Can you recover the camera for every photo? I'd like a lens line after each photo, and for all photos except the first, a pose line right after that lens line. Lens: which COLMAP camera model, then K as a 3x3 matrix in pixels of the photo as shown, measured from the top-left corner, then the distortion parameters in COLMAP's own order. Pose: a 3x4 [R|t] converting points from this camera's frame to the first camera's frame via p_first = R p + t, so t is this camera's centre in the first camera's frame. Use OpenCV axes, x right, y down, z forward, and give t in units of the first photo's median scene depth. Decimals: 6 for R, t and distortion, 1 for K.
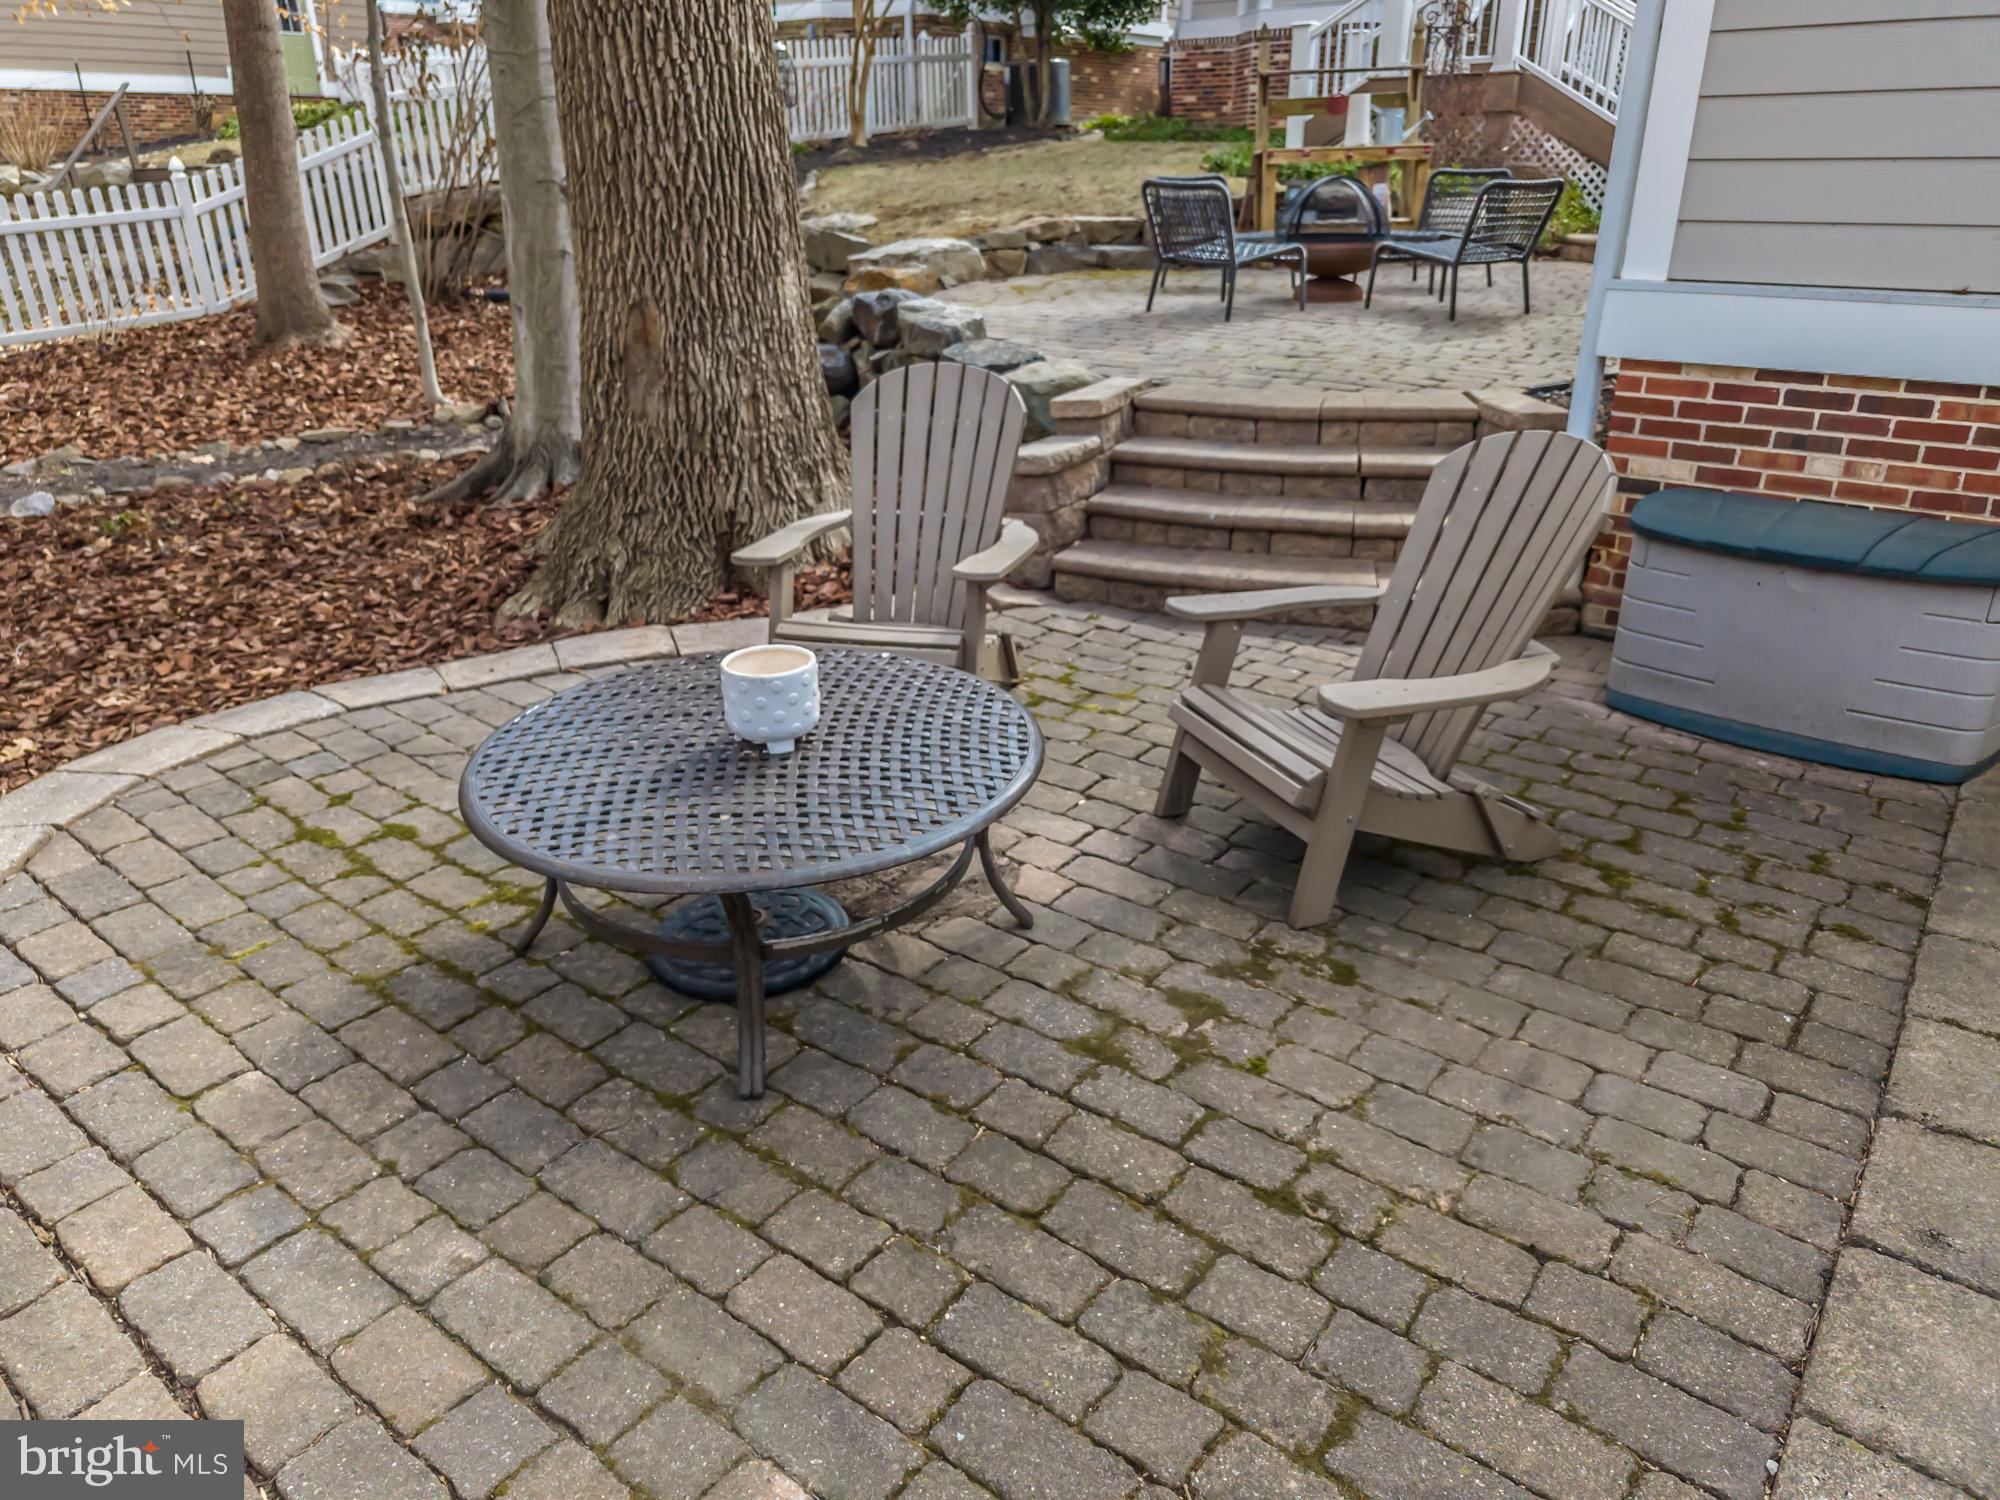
lens RADIAL K [[1380.1, 0, 1047.4], [0, 1380.1, 692.1], [0, 0, 1]] dist [0.061140, -0.002010]
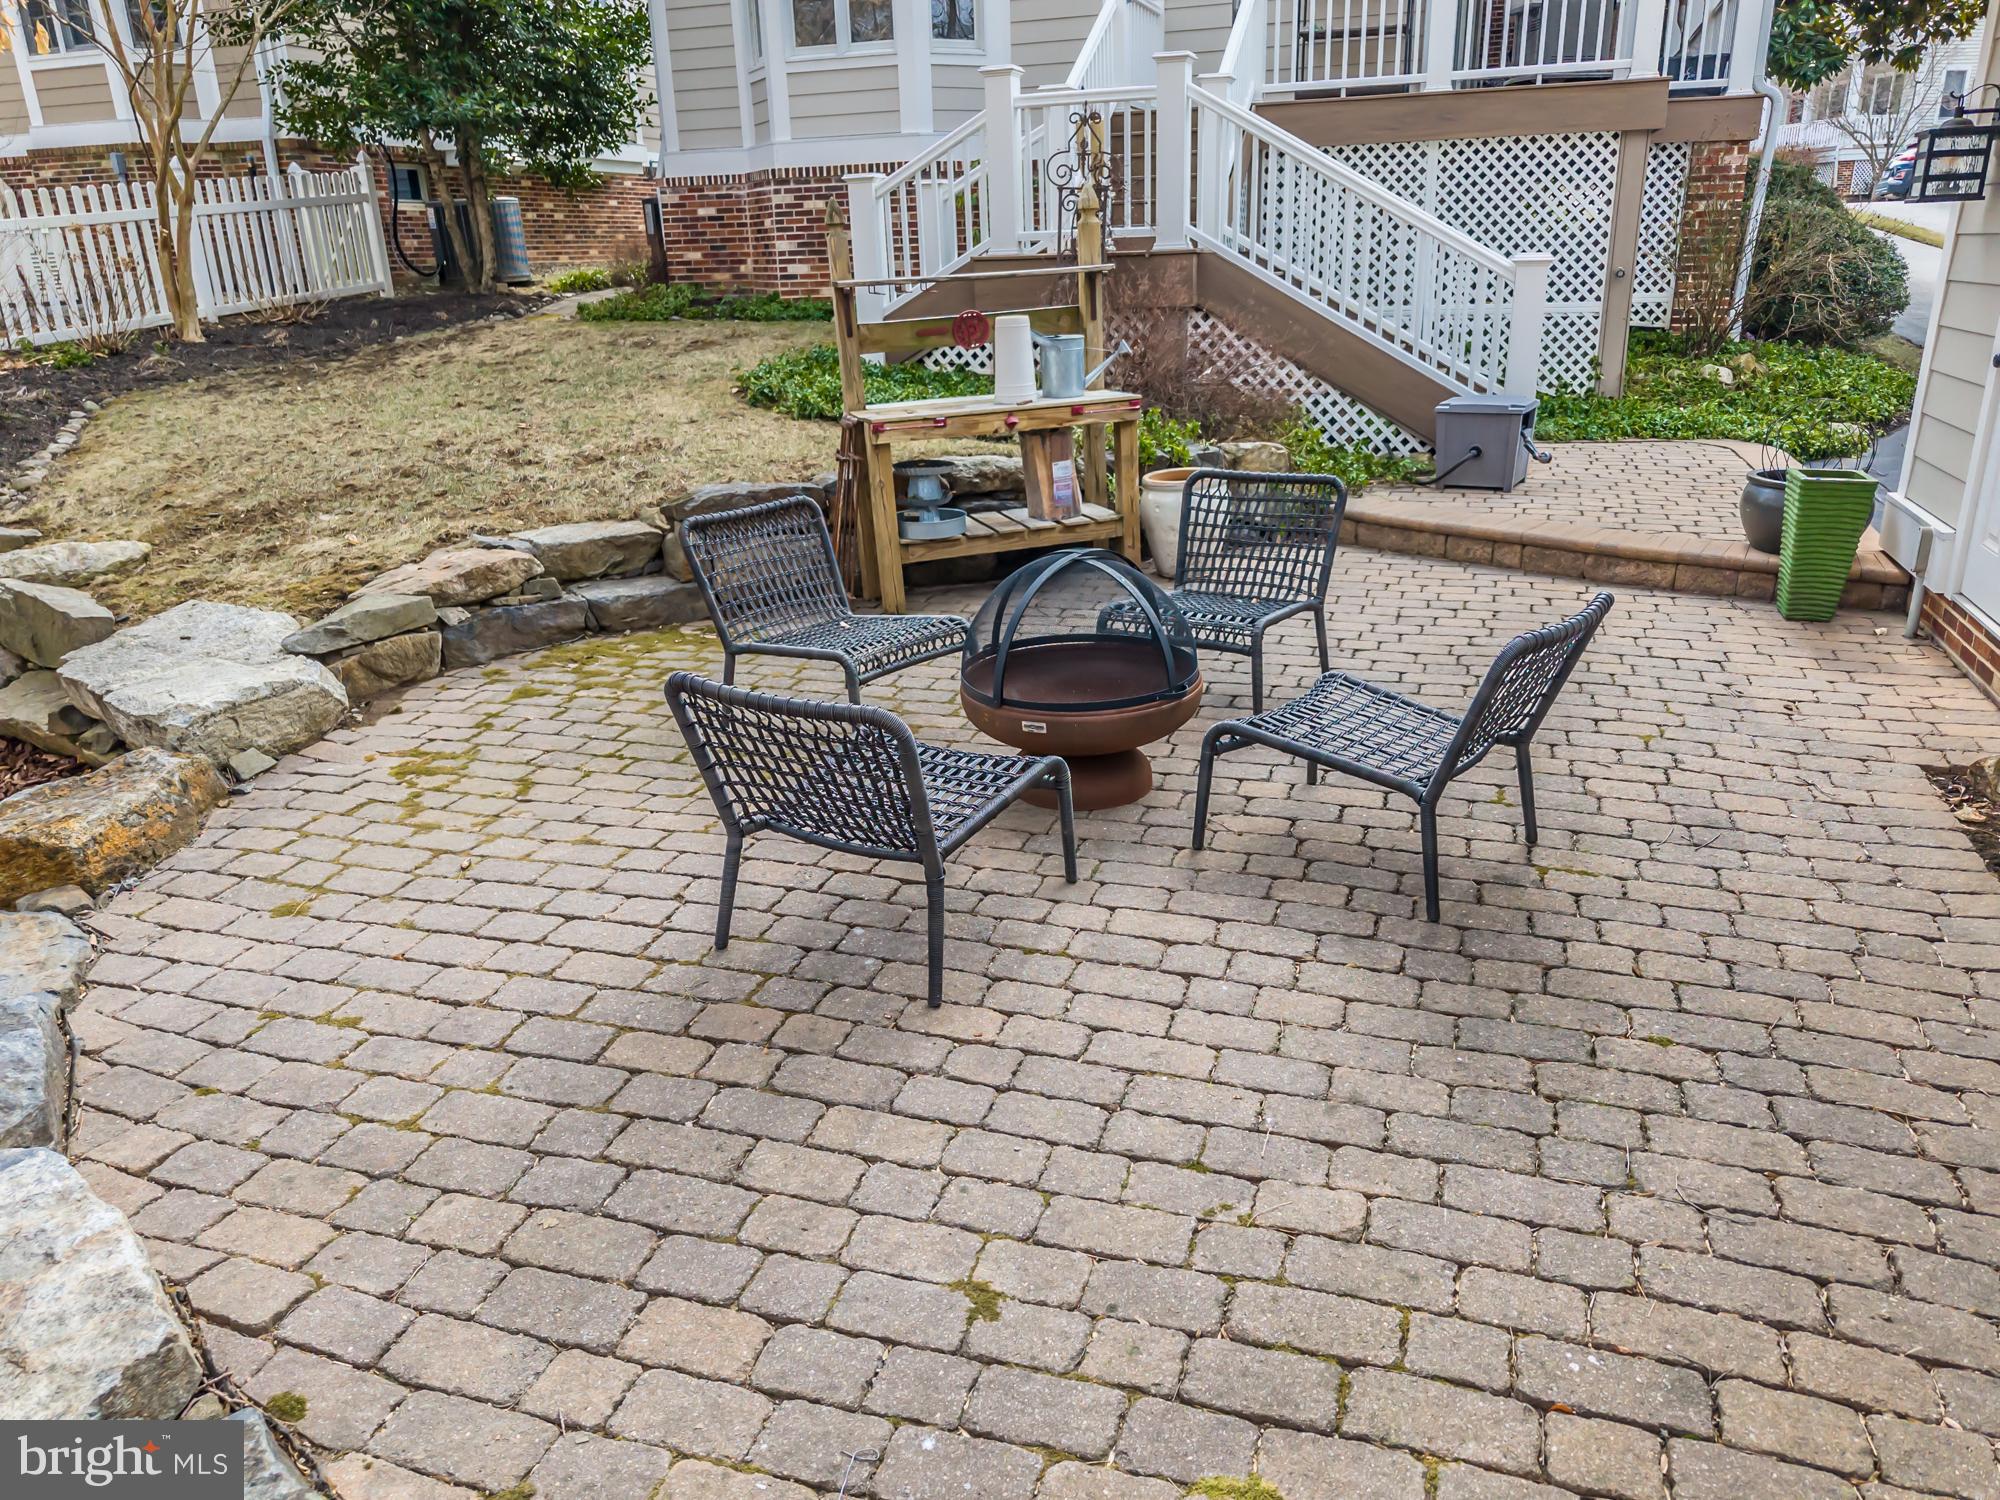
lens RADIAL K [[1398.4, 0, 1009.7], [0, 1398.4, 749.5], [0, 0, 1]] dist [0.029459, -0.003424]
pose [[0.951566, -0.128912, 0.279111, 0.020802], [0.136314, 0.990640, -0.007188, -0.141107], [-0.275572, 0.044886, 0.960232, 0.258058]]
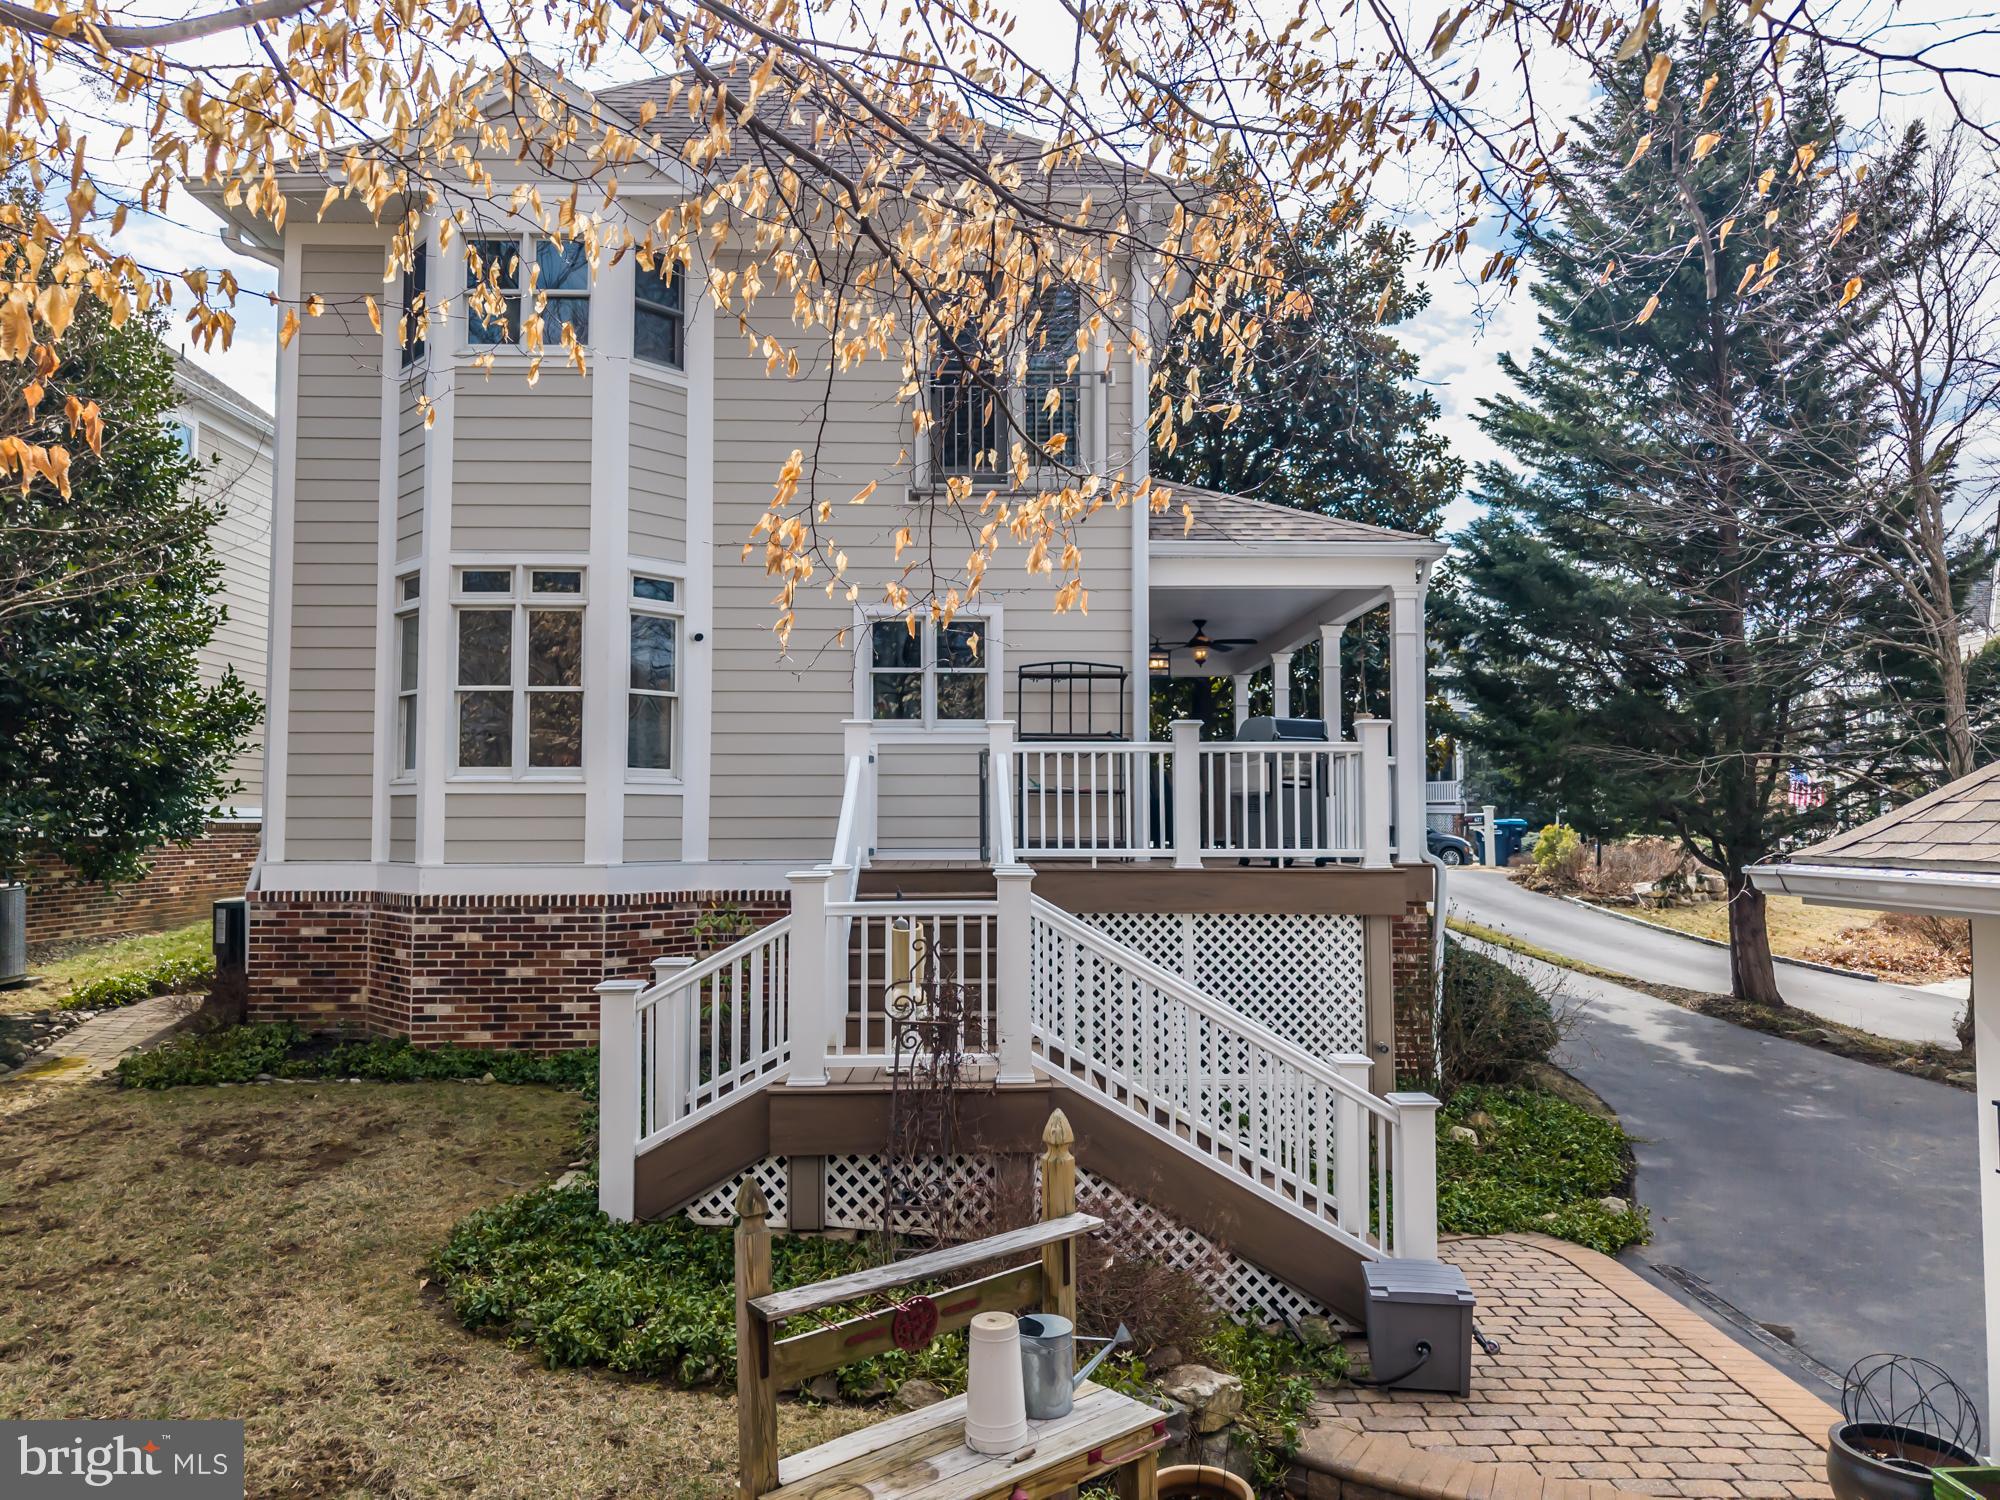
lens RADIAL K [[1370.9, 0, 999.1], [0, 1370.9, 780.7], [0, 0, 1]] dist [0.005611, -0.007505]
pose [[0.795257, 0.024278, 0.605786, -0.012385], [0.212931, 0.924360, -0.316574, -0.258964], [-0.567650, 0.380749, 0.729934, 0.376516]]
